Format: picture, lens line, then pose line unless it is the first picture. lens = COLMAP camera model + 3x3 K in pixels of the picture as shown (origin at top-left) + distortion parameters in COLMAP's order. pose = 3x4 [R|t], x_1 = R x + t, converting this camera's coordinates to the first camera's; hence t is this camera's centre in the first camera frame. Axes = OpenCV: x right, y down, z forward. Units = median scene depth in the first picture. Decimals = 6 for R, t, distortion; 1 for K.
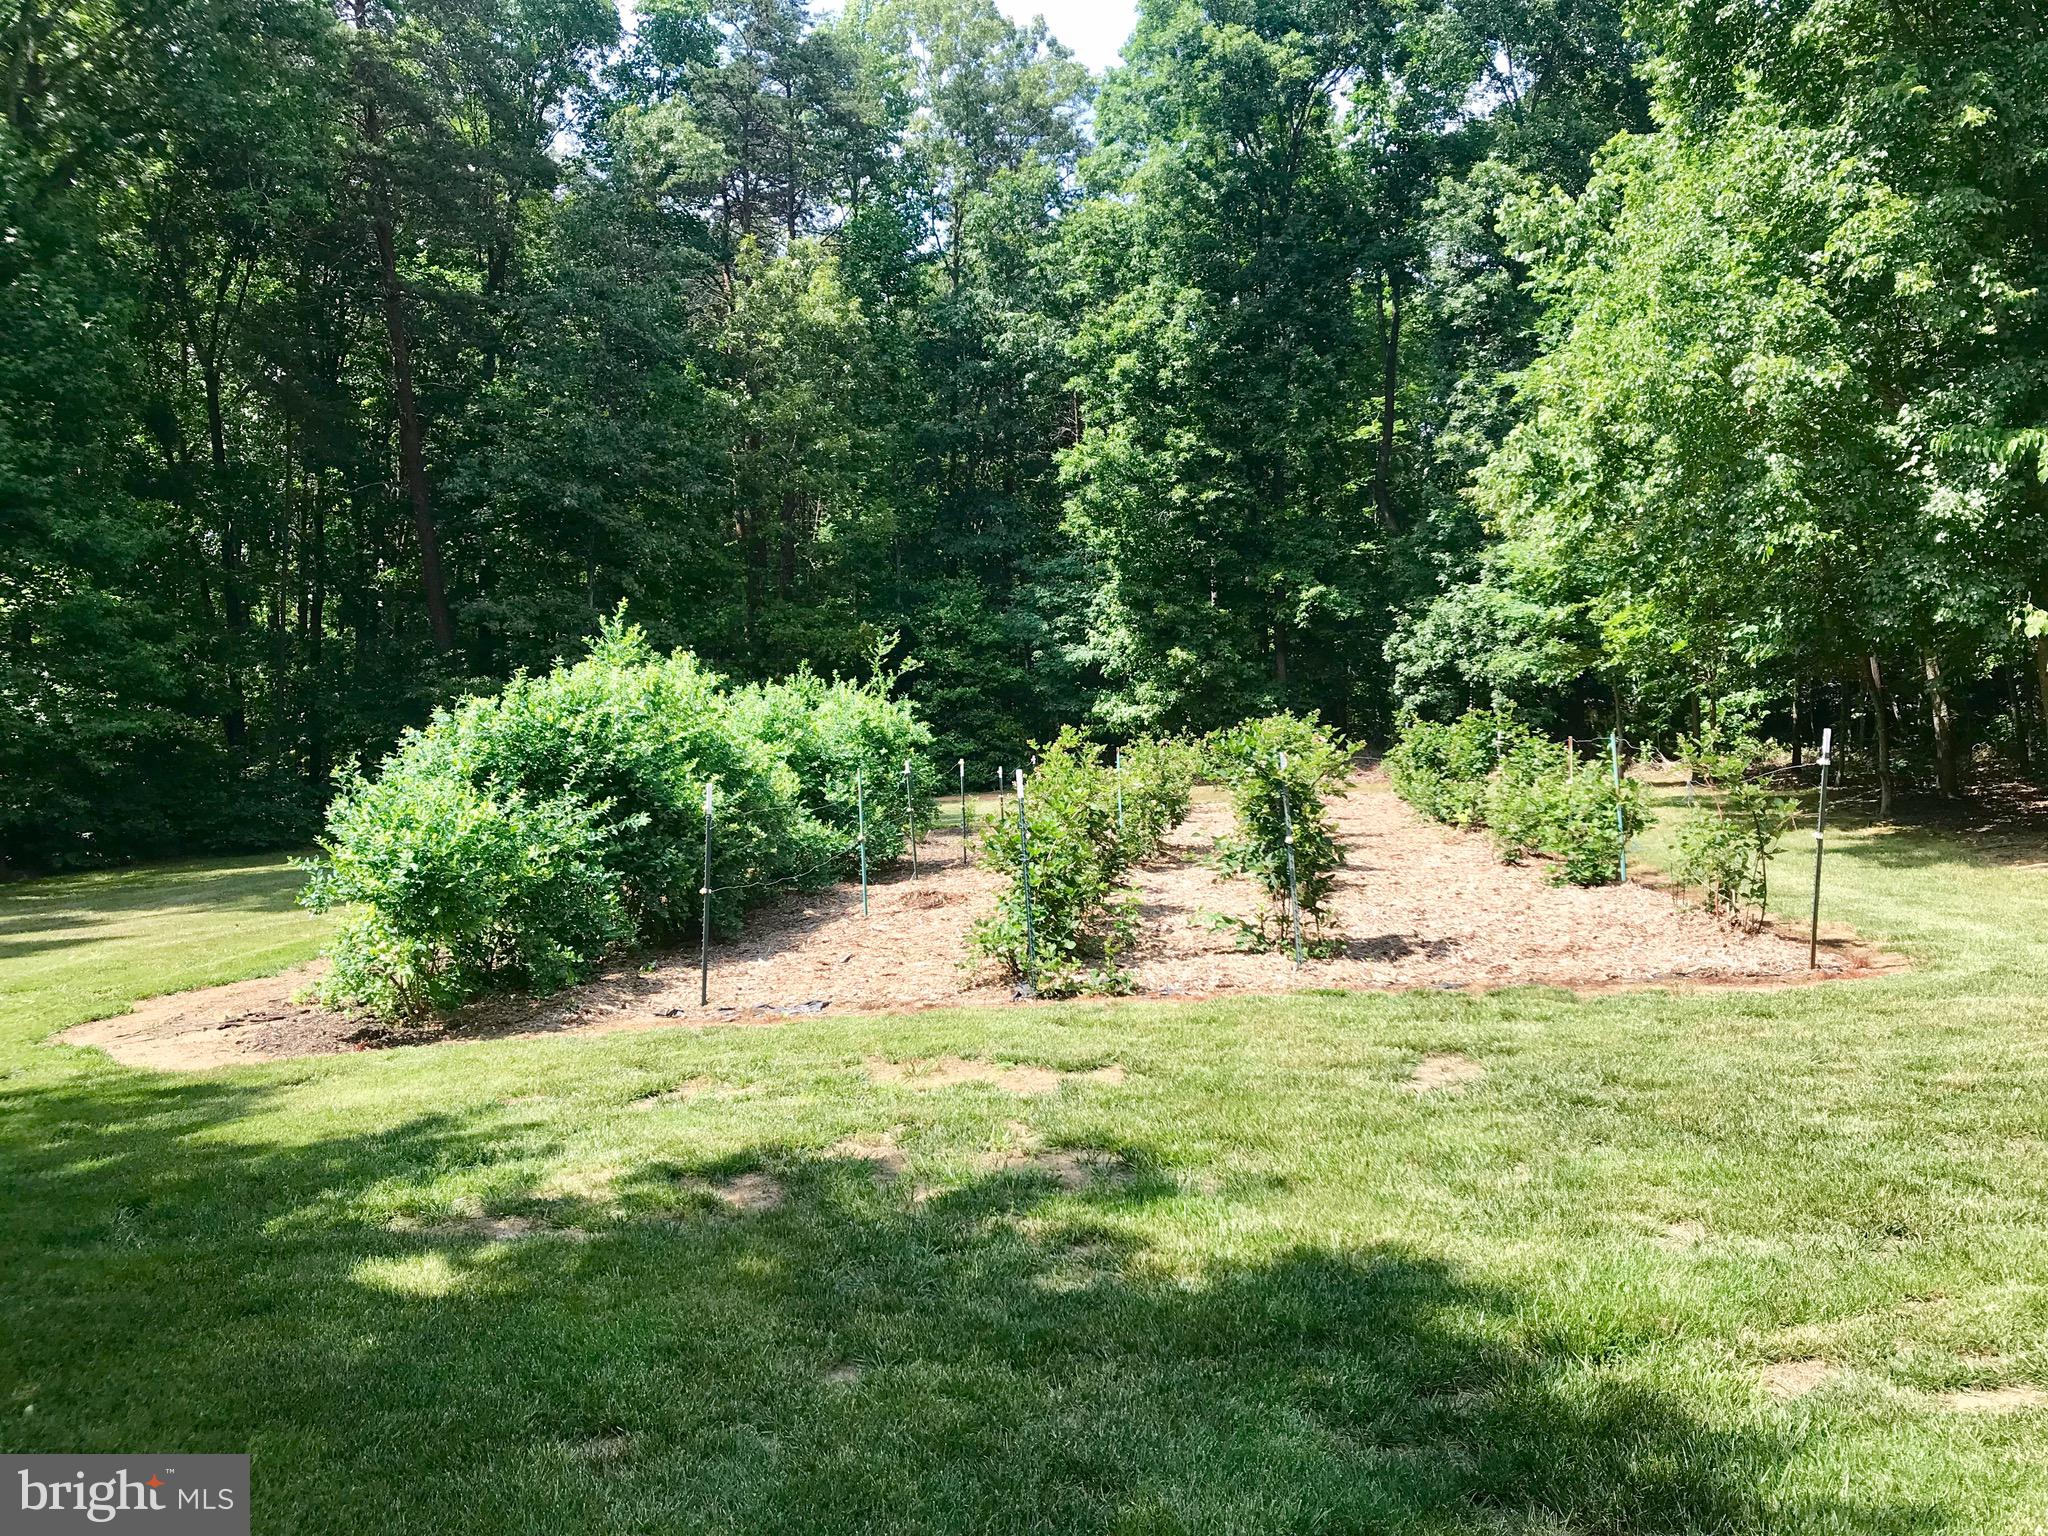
lens RADIAL K [[1687.7, 0, 1045.0], [0, 1687.7, 760.9], [0, 0, 1]] dist [0.048164, -0.051980]
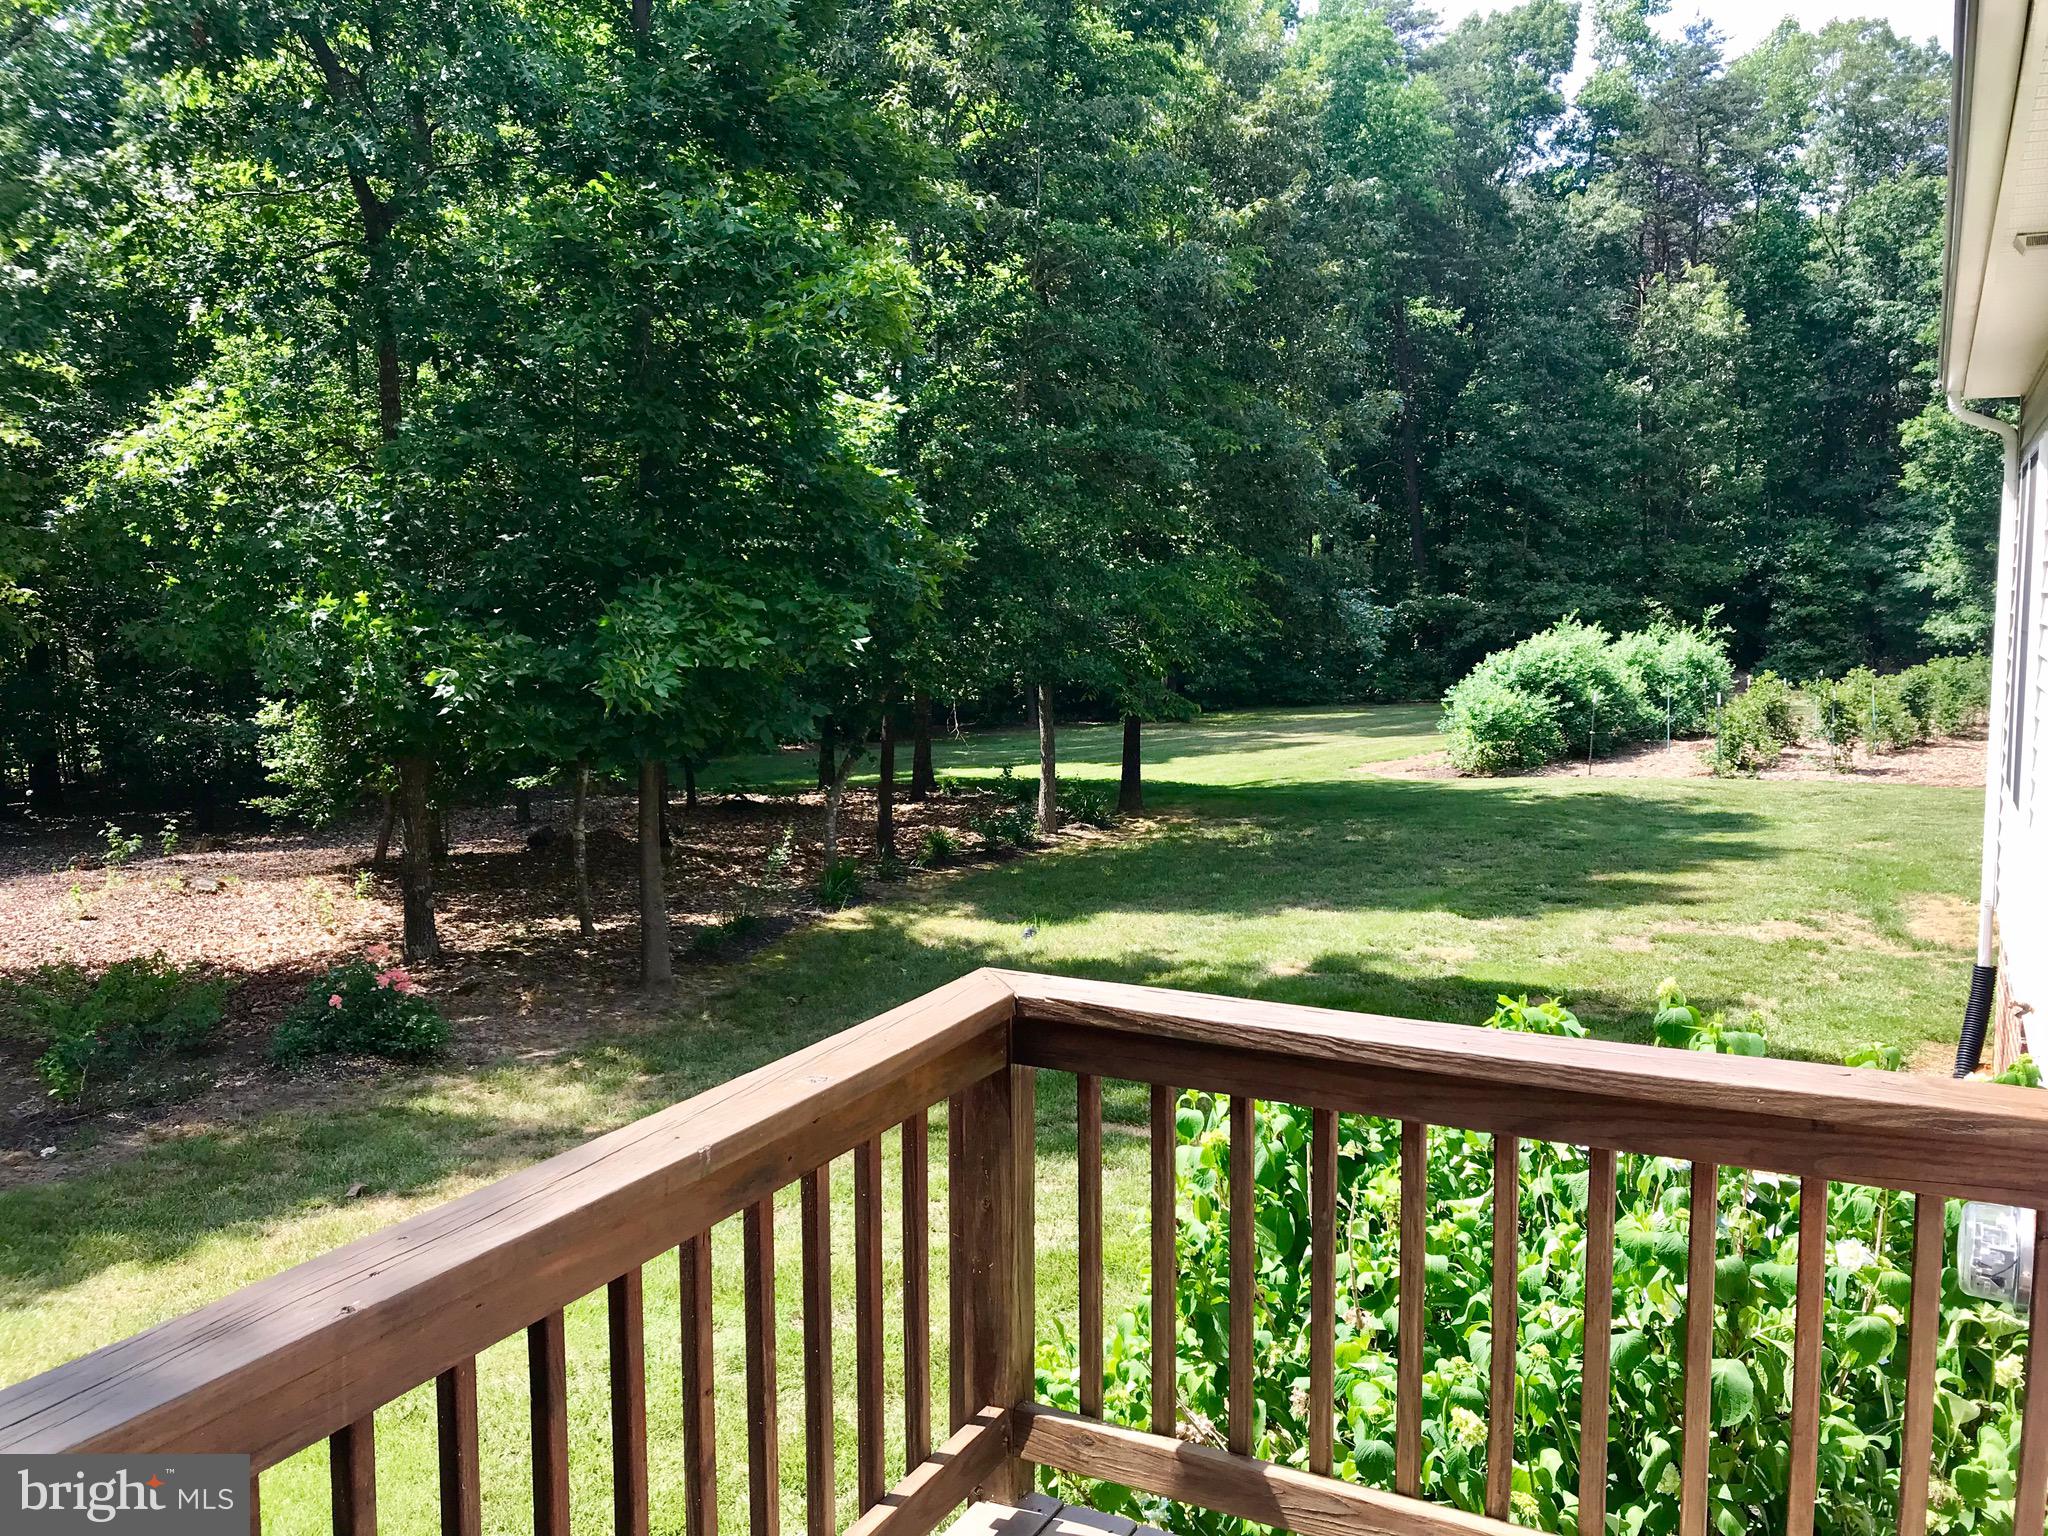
lens RADIAL K [[1687.7, 0, 1045.0], [0, 1687.7, 760.9], [0, 0, 1]] dist [0.048164, -0.051980]
pose [[0.869187, 0.069690, -0.489548, 0.092759], [-0.030851, 0.995733, 0.086973, -0.021853], [0.493520, -0.060493, 0.867628, -0.451872]]
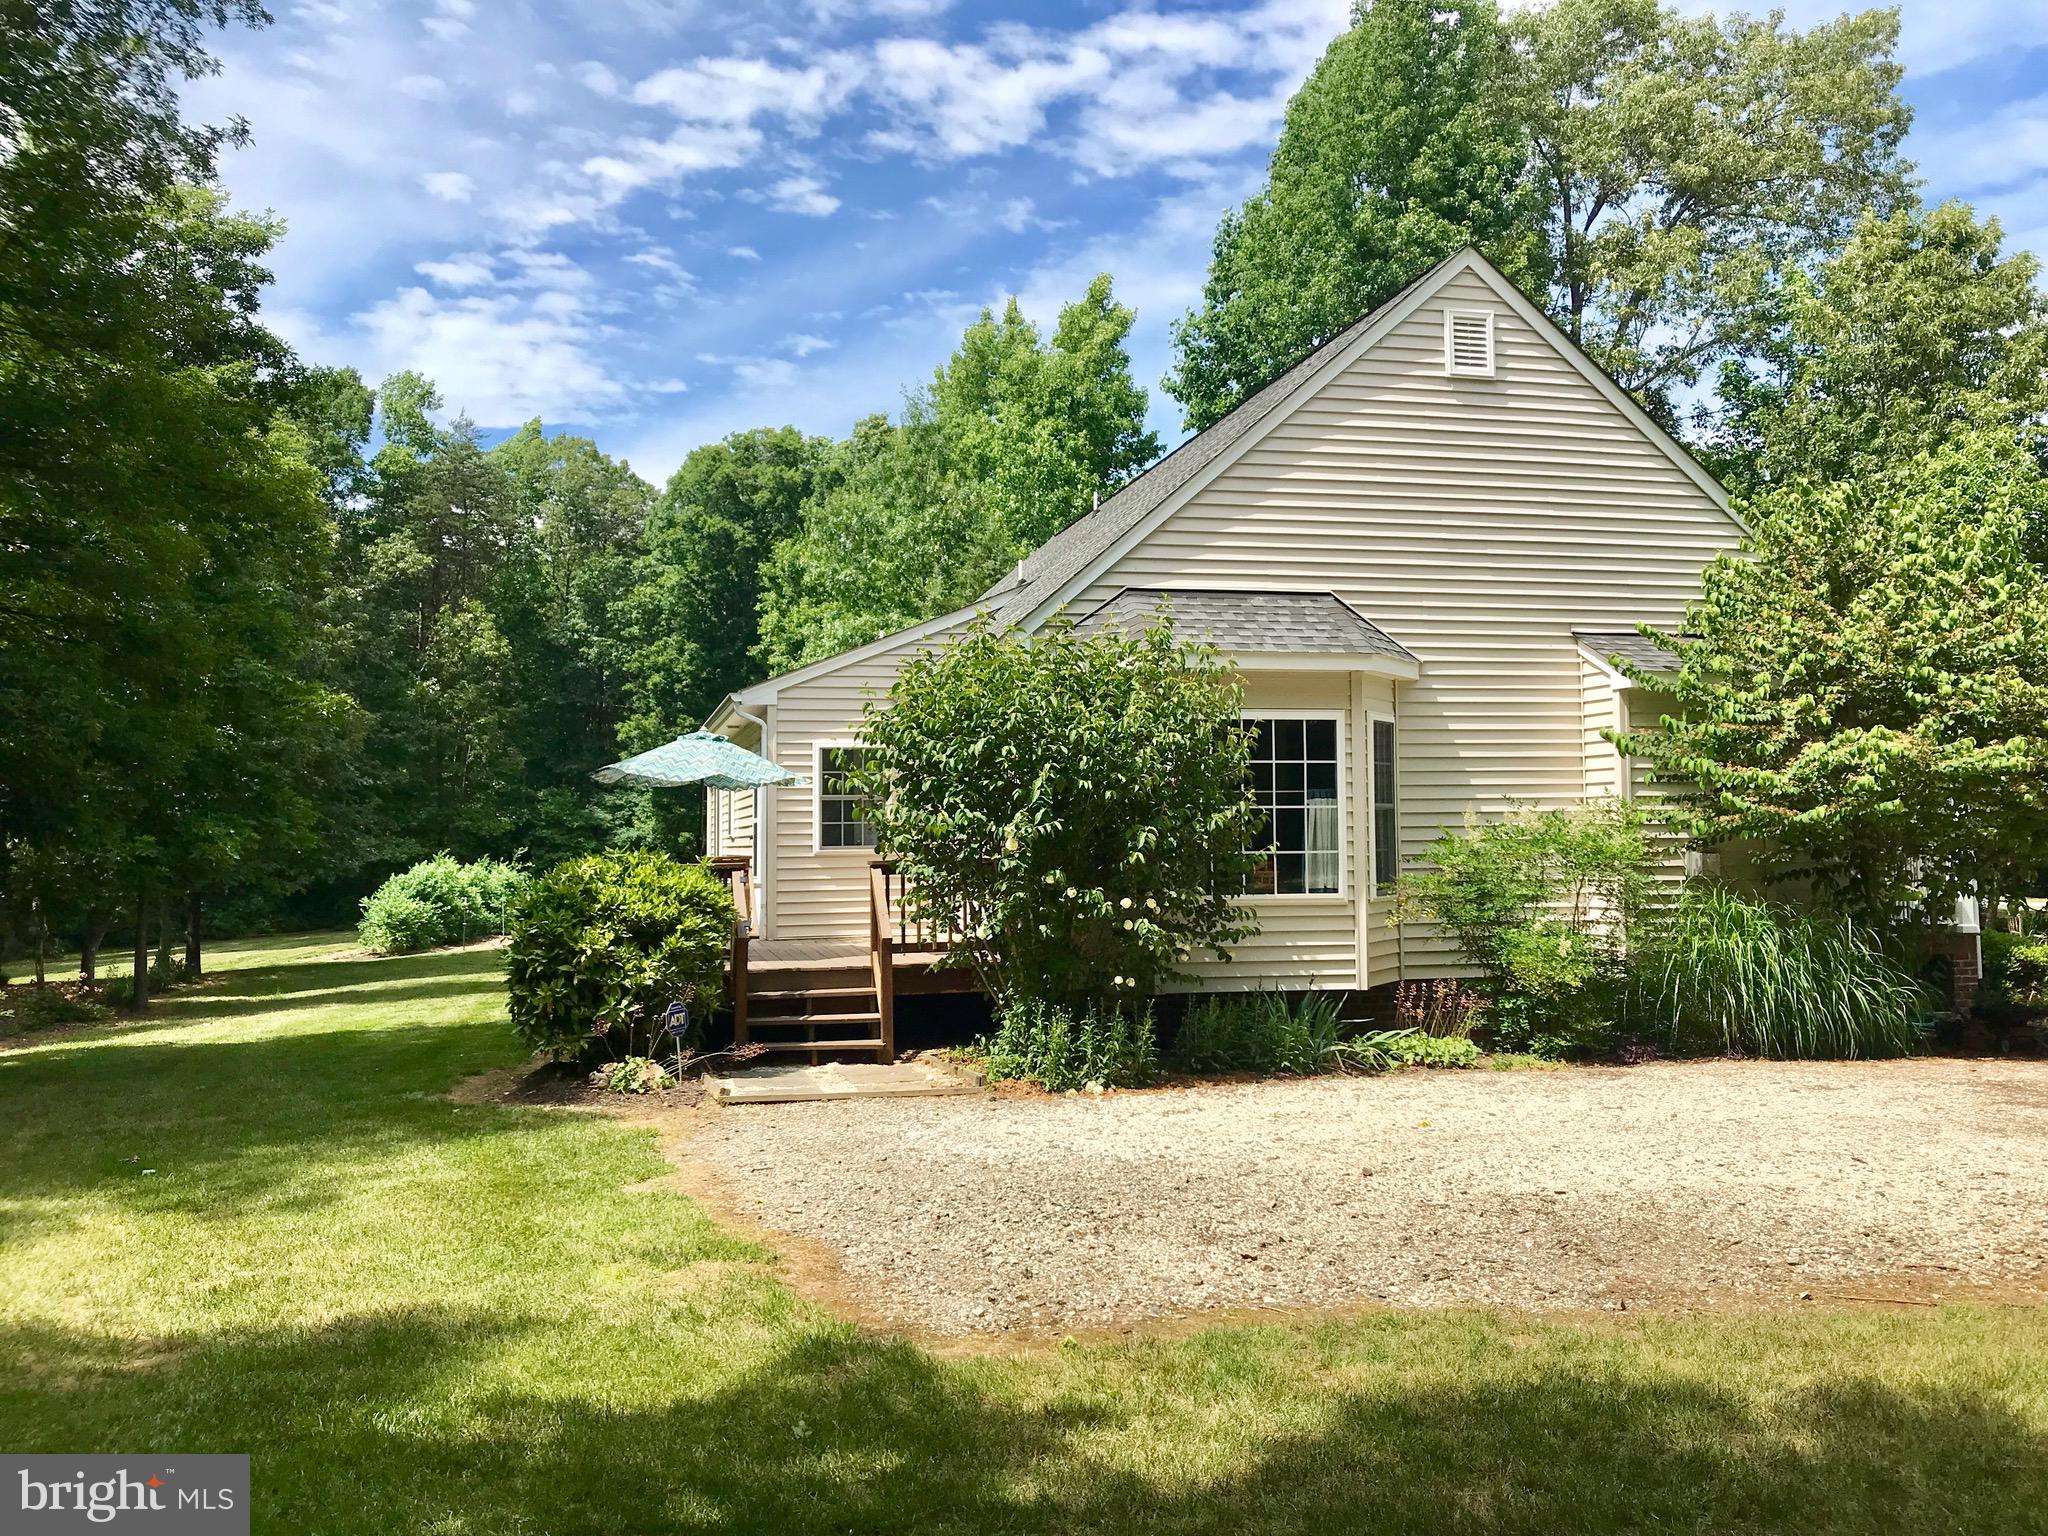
lens RADIAL K [[1687.7, 0, 1045.0], [0, 1687.7, 760.9], [0, 0, 1]] dist [0.048164, -0.051980]
pose [[0.977783, 0.030024, 0.207456, 0.083027], [-0.013467, 0.996642, -0.080767, -0.001756], [-0.209185, 0.076179, 0.974904, -0.897084]]
